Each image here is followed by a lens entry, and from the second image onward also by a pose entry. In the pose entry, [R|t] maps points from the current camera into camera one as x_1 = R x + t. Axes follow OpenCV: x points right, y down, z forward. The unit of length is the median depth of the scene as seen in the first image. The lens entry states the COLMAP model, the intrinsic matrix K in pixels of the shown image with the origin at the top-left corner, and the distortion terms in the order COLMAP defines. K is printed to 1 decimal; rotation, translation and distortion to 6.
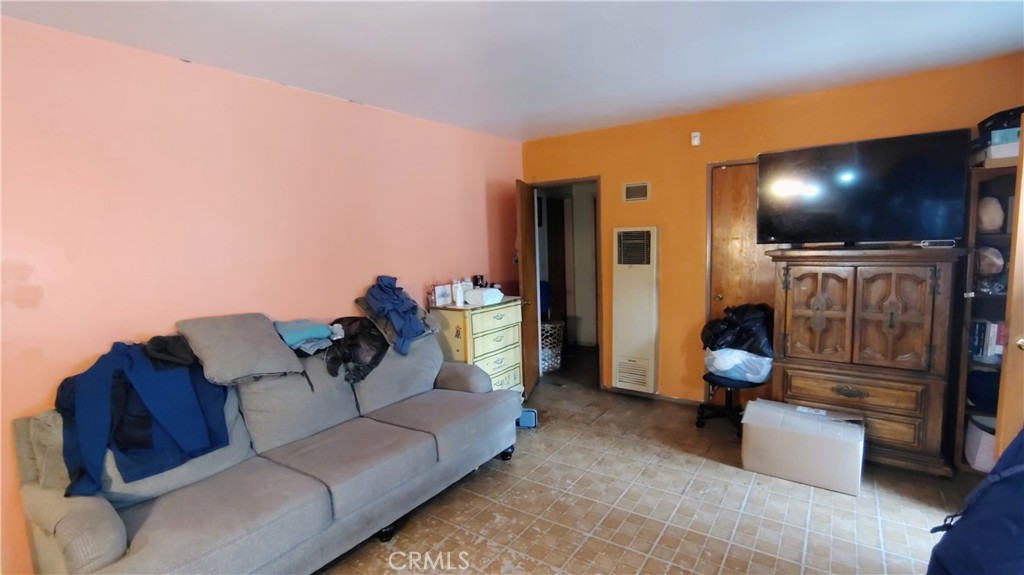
lens RADIAL K [[477.2, 0, 513.9], [0, 477.2, 291.2], [0, 0, 1]] dist [-0.013420, 0.007179]
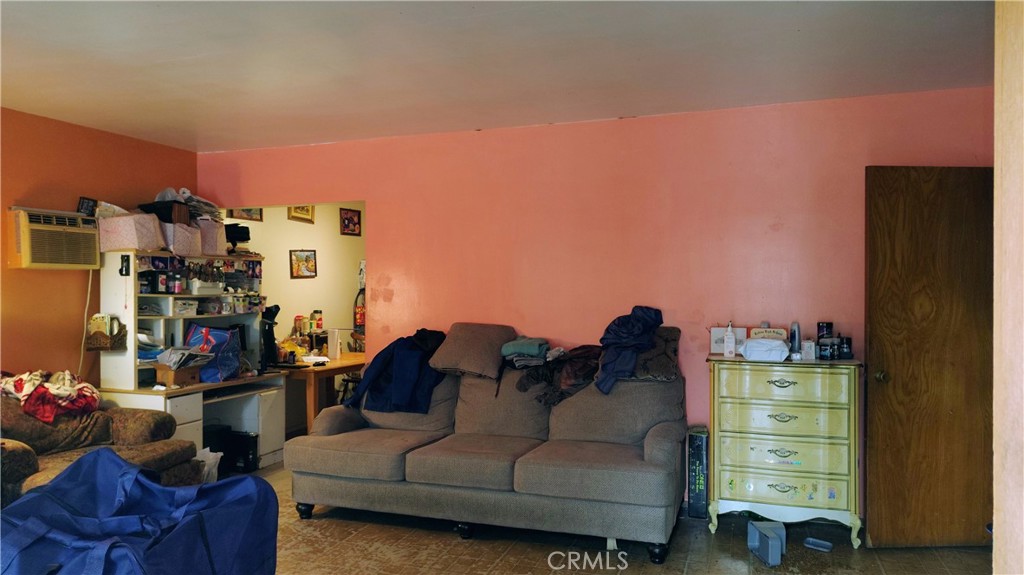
lens RADIAL K [[722.2, 0, 512.0], [0, 722.2, 287.5], [0, 0, 1]] dist [0.028069, 0.000326]
pose [[0.277874, 0.033388, -0.960037, 0.998470], [-0.114001, 0.993479, 0.001555, -0.044382], [0.953829, 0.109013, 0.279869, 0.436630]]
